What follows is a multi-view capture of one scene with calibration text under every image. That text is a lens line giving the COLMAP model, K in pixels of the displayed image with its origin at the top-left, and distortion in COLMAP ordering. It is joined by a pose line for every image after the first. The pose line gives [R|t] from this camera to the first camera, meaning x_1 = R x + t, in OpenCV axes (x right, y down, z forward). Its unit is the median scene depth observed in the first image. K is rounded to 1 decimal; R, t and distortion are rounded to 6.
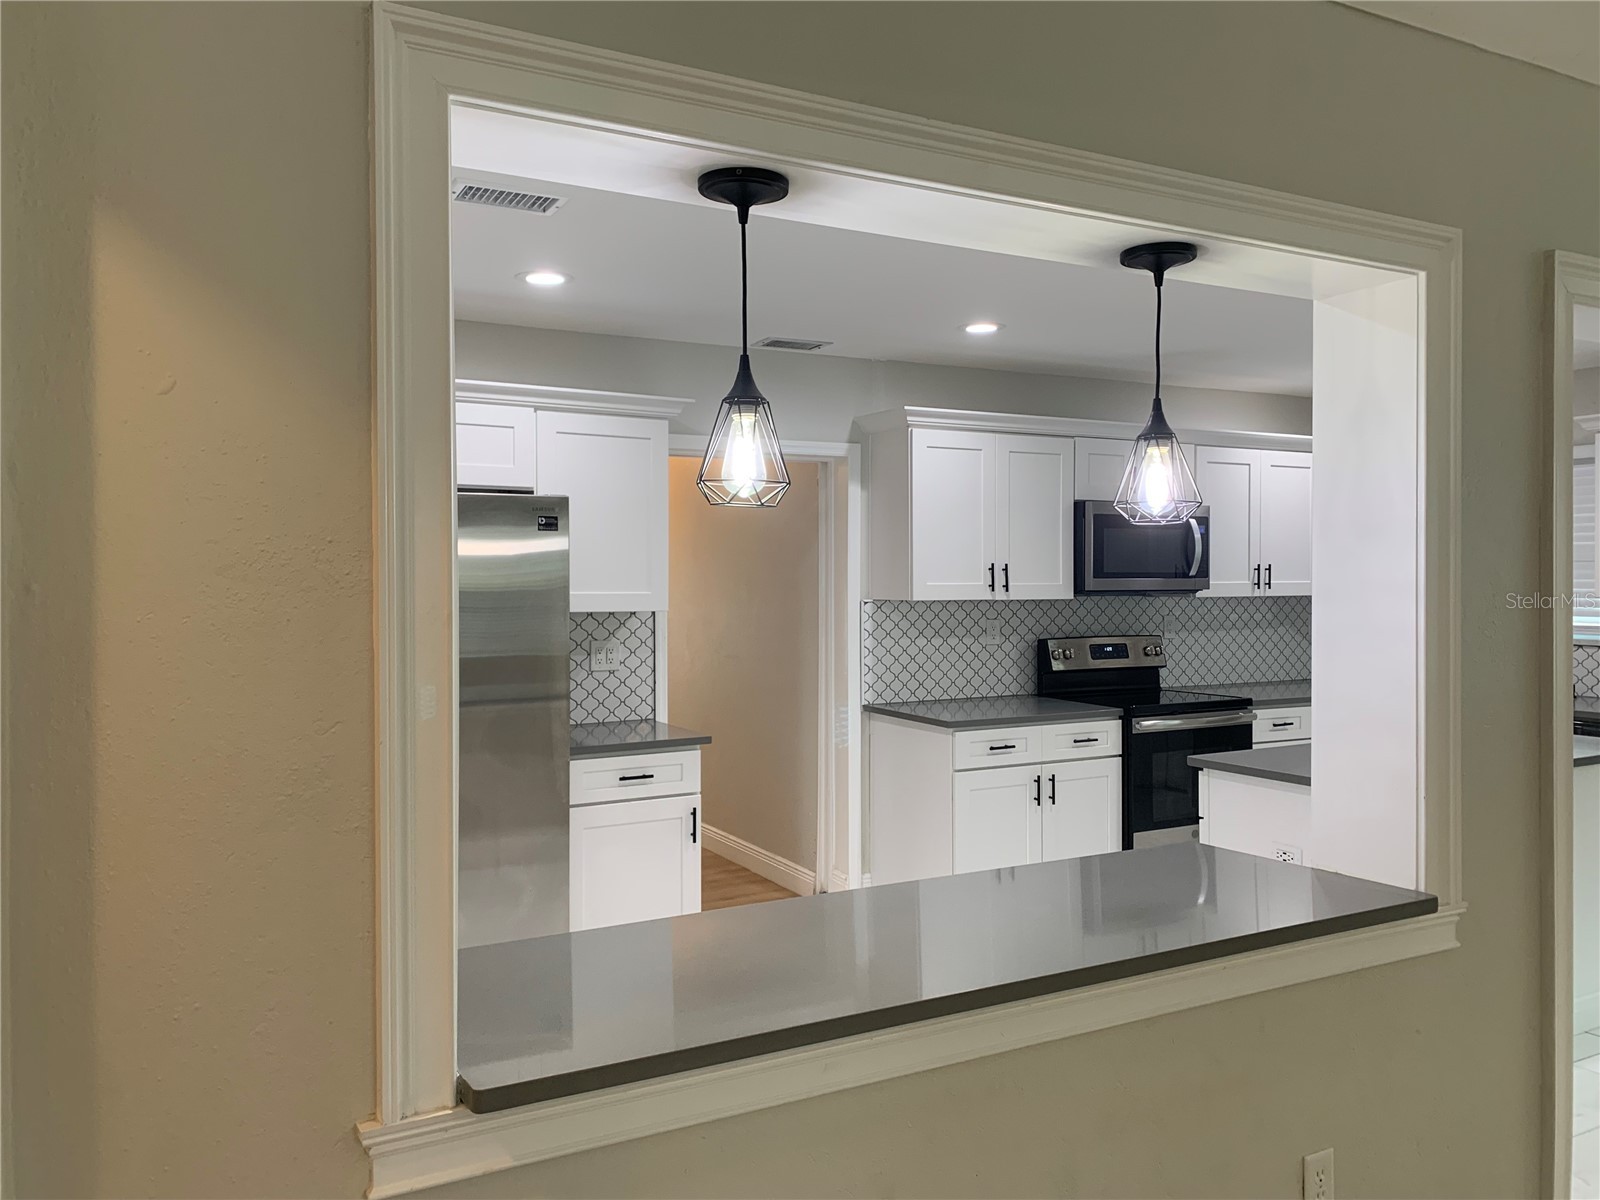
lens RADIAL K [[1337.4, 0, 828.1], [0, 1337.4, 555.5], [0, 0, 1]] dist [0.120908, -0.004225]
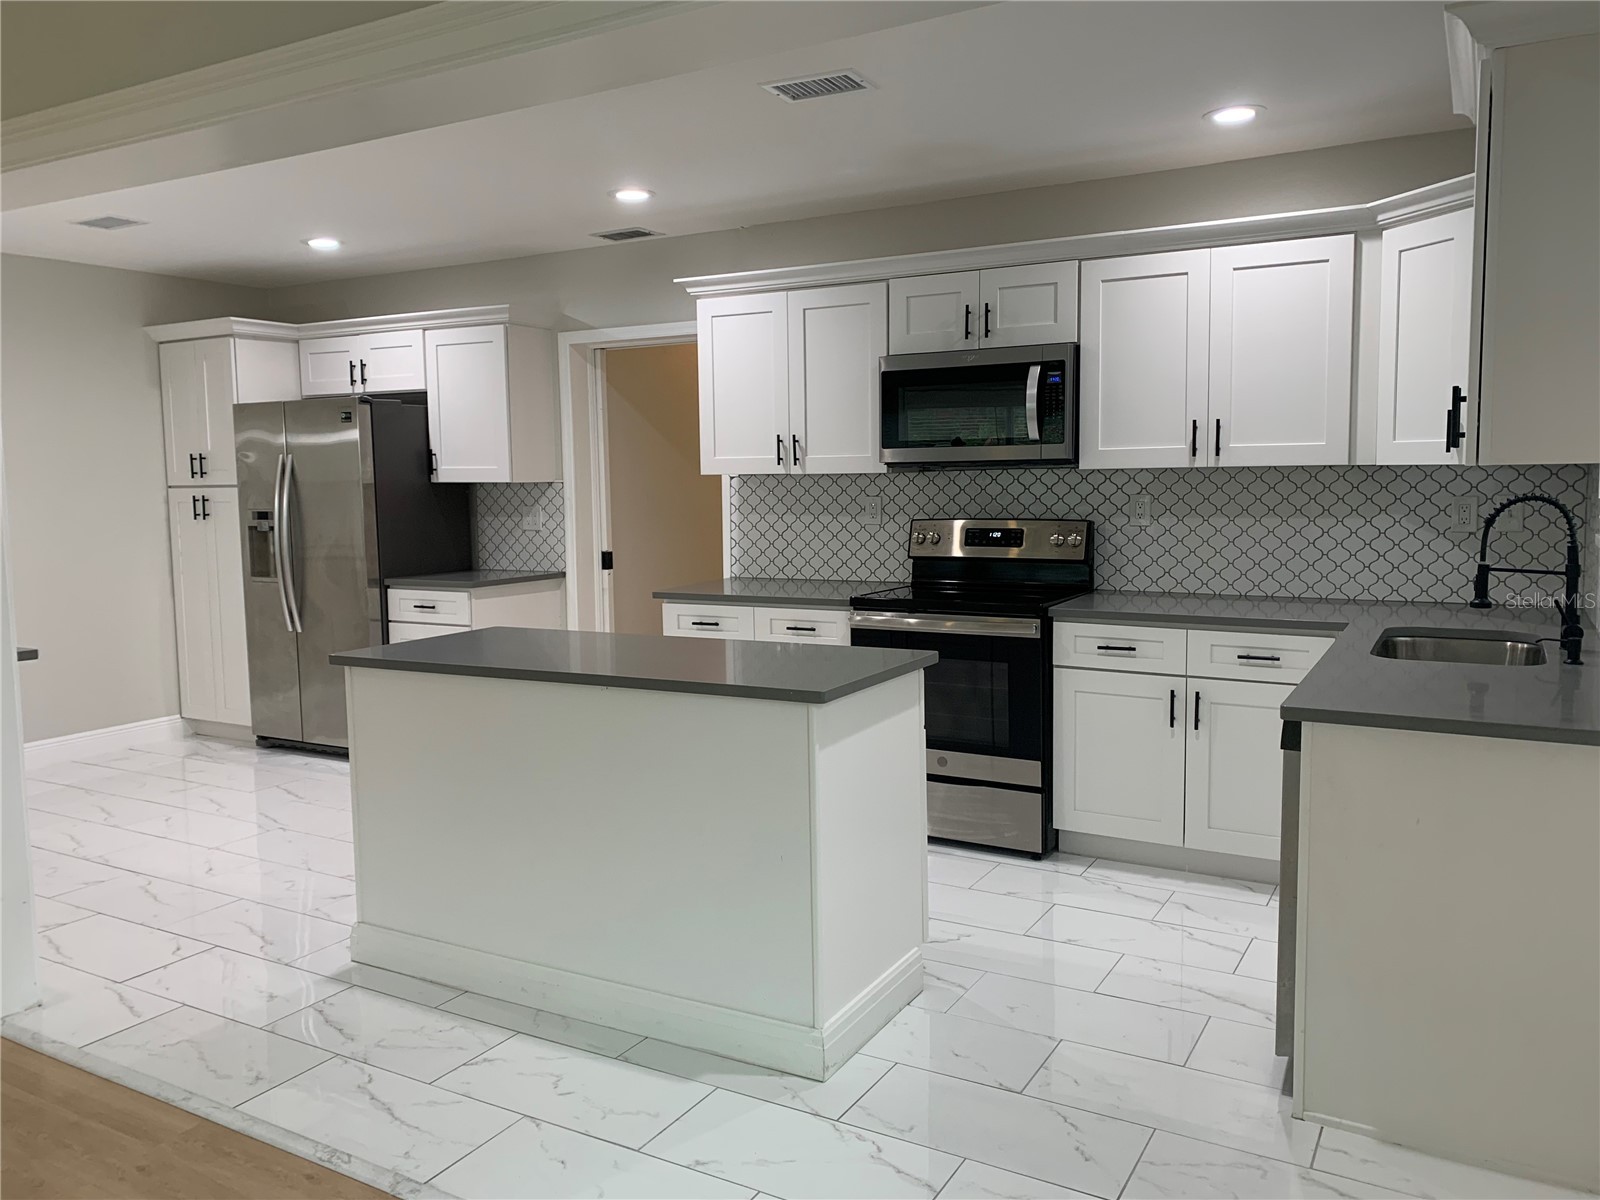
lens RADIAL K [[1225.2, 0, 782.6], [0, 1225.2, 596.2], [0, 0, 1]] dist [0.058891, -0.035252]
pose [[0.501735, 0.090675, -0.860256, 0.832075], [0.033518, 0.991706, 0.124080, 0.010321], [0.864372, -0.091089, 0.494535, 0.550286]]
